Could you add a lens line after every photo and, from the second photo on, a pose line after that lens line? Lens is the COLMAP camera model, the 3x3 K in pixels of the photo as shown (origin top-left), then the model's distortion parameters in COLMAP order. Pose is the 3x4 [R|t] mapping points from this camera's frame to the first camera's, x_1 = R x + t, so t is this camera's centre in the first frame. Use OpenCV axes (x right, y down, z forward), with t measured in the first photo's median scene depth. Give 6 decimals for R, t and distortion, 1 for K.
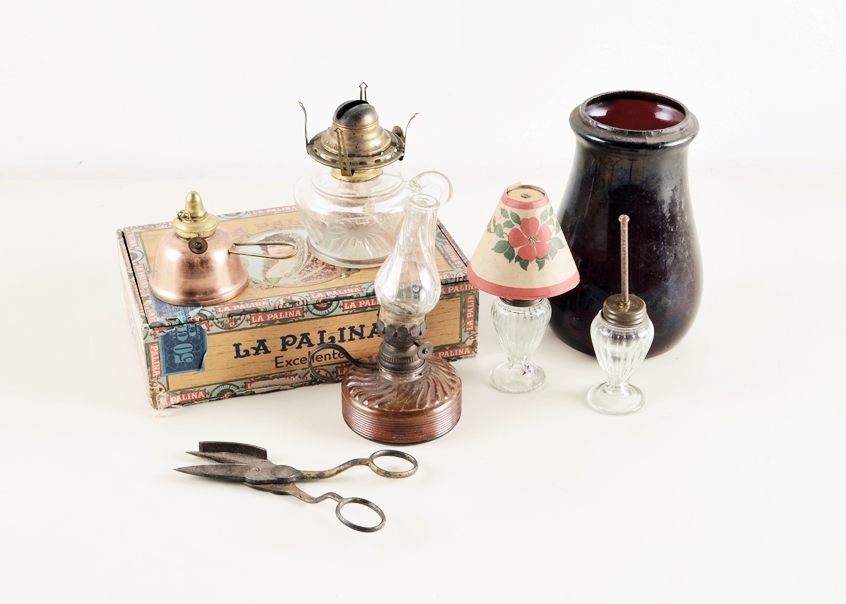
lens RADIAL K [[1388.4, 0, 416.9], [0, 1388.4, 303.1], [0, 0, 1]] dist [0.058518, 0.000000]
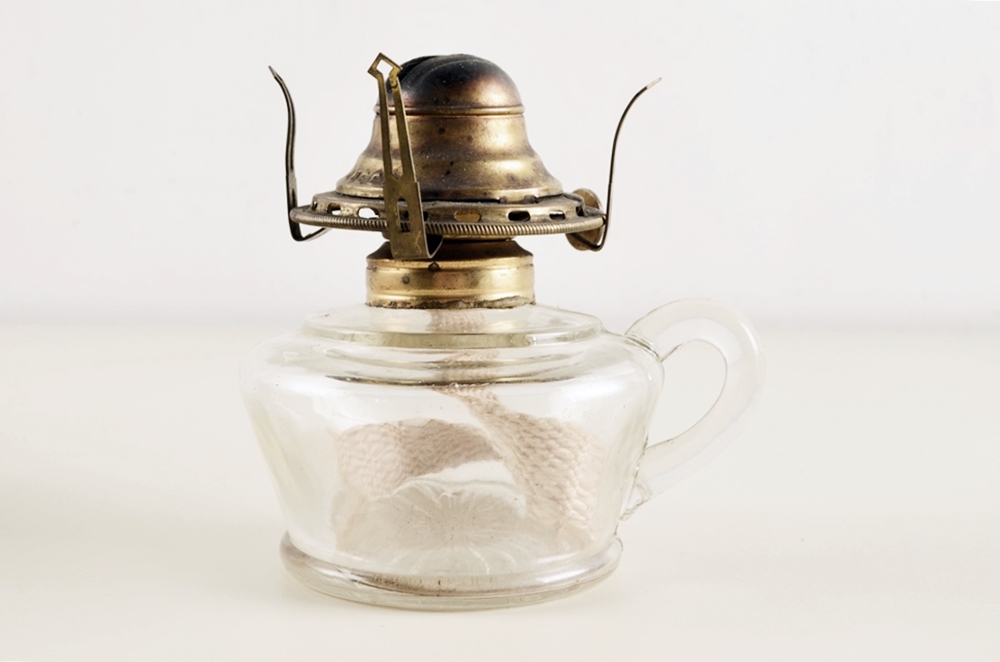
lens RADIAL K [[1477.6, 0, 499.6], [0, 1477.6, 331.0], [0, 0, 1]] dist [-0.384718, 0.000000]
pose [[0.999971, 0.002050, -0.007311, -0.031154], [-0.004794, 0.917132, -0.398554, 0.038220], [0.005888, 0.398577, 0.917116, 0.743033]]
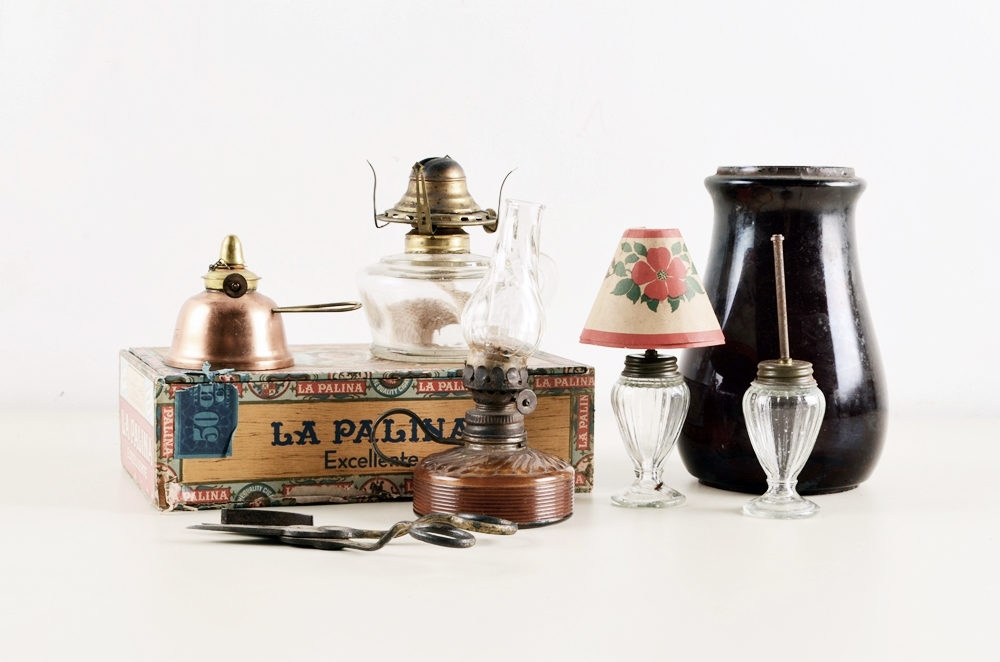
lens RADIAL K [[2015.4, 0, 504.6], [0, 2015.4, 333.1], [0, 0, 1]] dist [0.127260, 0.000000]
pose [[0.999922, 0.008622, 0.009049, -0.015594], [-0.004084, 0.909640, -0.415376, 0.439895], [-0.011813, 0.415307, 0.909605, -0.022127]]
